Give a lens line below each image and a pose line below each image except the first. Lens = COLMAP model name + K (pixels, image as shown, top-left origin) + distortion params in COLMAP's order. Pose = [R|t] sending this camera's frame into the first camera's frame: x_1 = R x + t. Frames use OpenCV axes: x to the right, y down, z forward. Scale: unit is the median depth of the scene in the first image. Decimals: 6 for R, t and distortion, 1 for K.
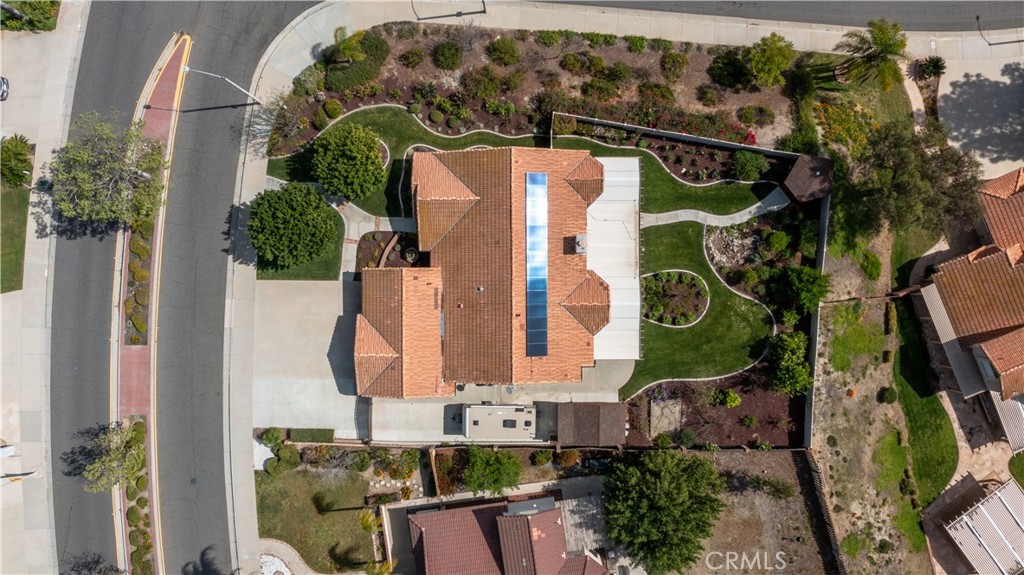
lens RADIAL K [[804.6, 0, 512.0], [0, 804.6, 287.5], [0, 0, 1]] dist [-0.020486, 0.007713]
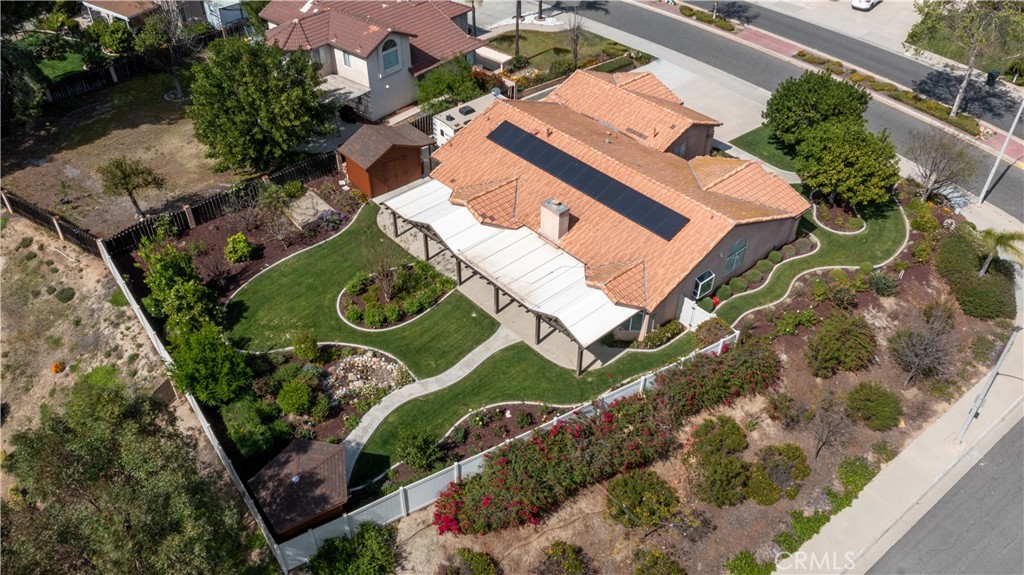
lens RADIAL K [[796.4, 0, 512.0], [0, 796.4, 287.5], [0, 0, 1]] dist [-0.023690, 0.002083]
pose [[-0.750361, 0.426049, -0.505411, 0.449200], [-0.660988, -0.475147, 0.580802, -0.422155], [0.007306, 0.769882, 0.638145, 0.583287]]
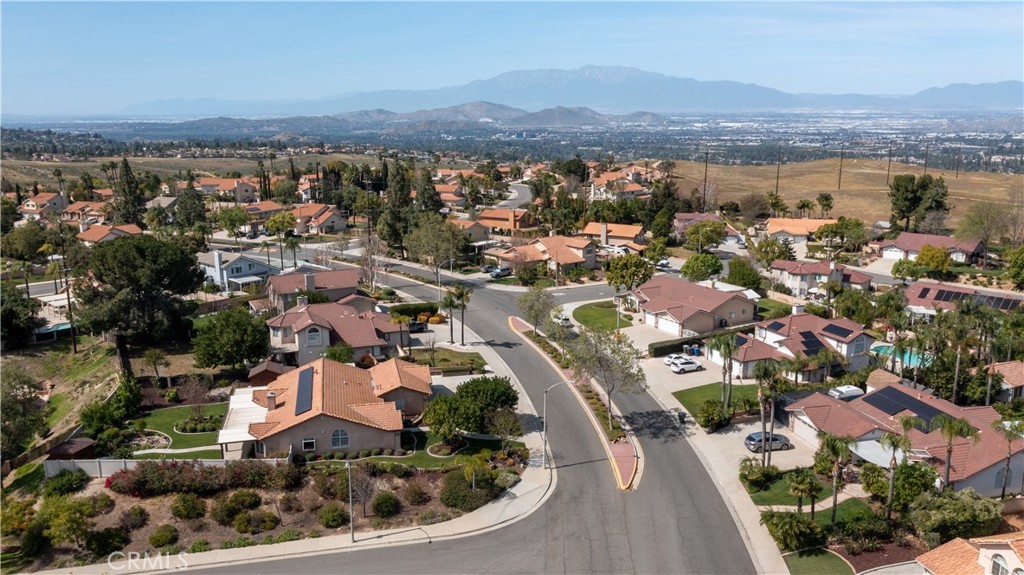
lens RADIAL K [[804.6, 0, 512.0], [0, 804.6, 287.5], [0, 0, 1]] dist [-0.020486, 0.007713]
pose [[-0.976802, 0.059179, -0.205807, -0.041206], [-0.213717, -0.208584, 0.954368, -1.323823], [0.013550, 0.976212, 0.216393, 0.492894]]
